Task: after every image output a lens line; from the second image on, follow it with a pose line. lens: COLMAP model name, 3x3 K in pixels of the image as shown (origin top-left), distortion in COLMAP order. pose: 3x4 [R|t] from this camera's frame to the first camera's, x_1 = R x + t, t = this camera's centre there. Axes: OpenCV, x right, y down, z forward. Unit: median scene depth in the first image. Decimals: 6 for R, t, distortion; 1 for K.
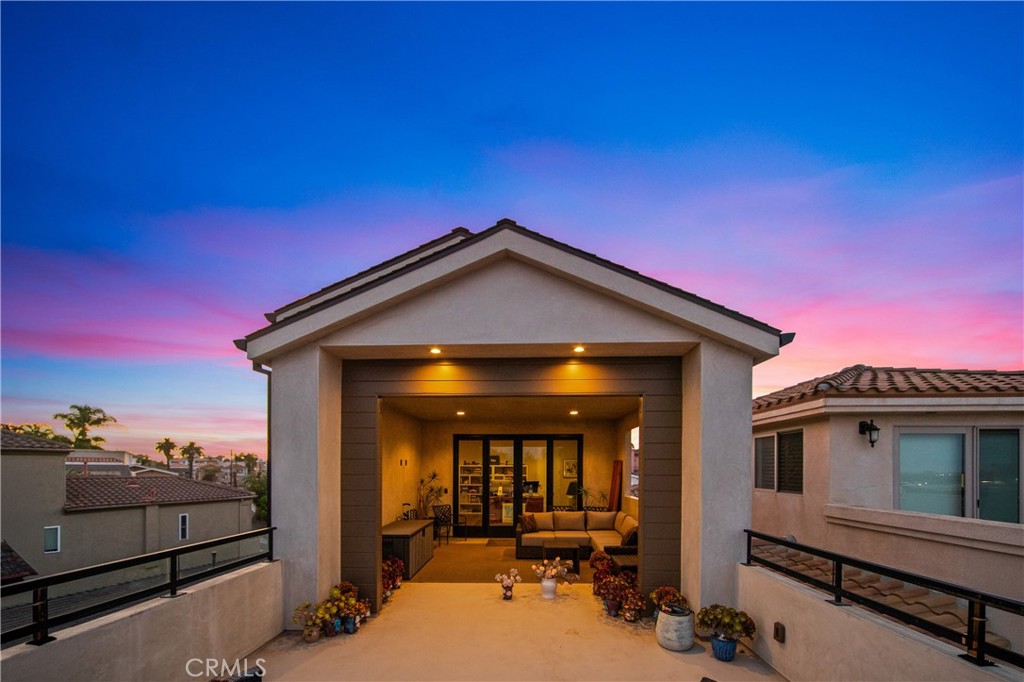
lens RADIAL K [[400.7, 0, 509.6], [0, 400.7, 473.9], [0, 0, 1]] dist [0.000444, 0.000271]
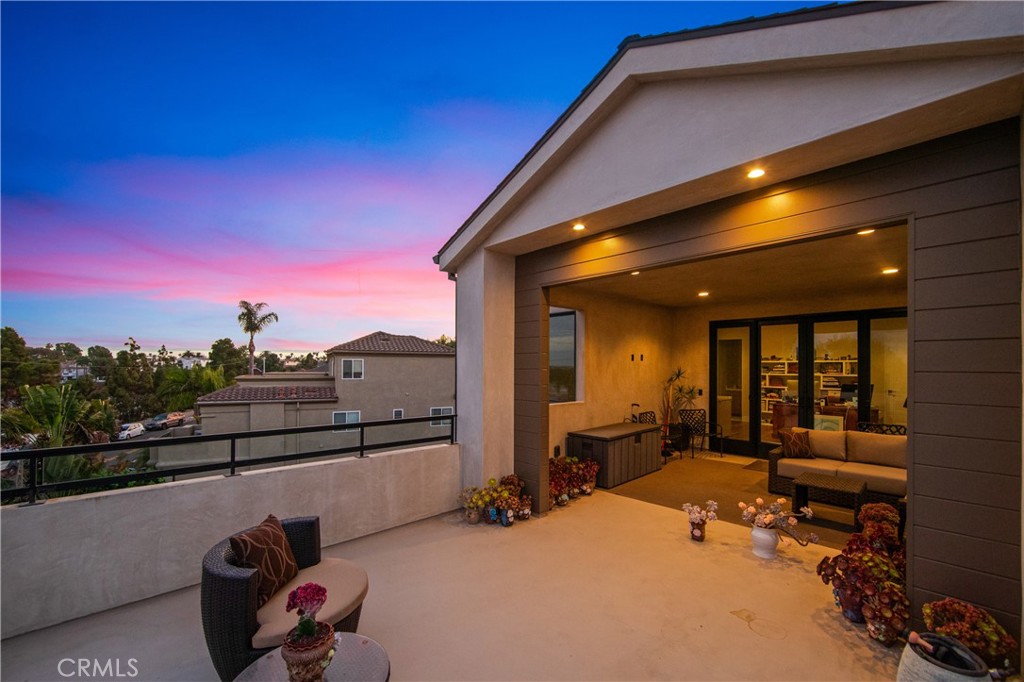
lens RADIAL K [[428.7, 0, 512.3], [0, 428.7, 366.6], [0, 0, 1]] dist [-0.001231, 0.000627]
pose [[0.704363, 0.000312, -0.709840, 0.355676], [-0.011175, 0.999881, -0.010649, 0.007881], [0.709752, 0.015433, 0.704282, 0.230326]]
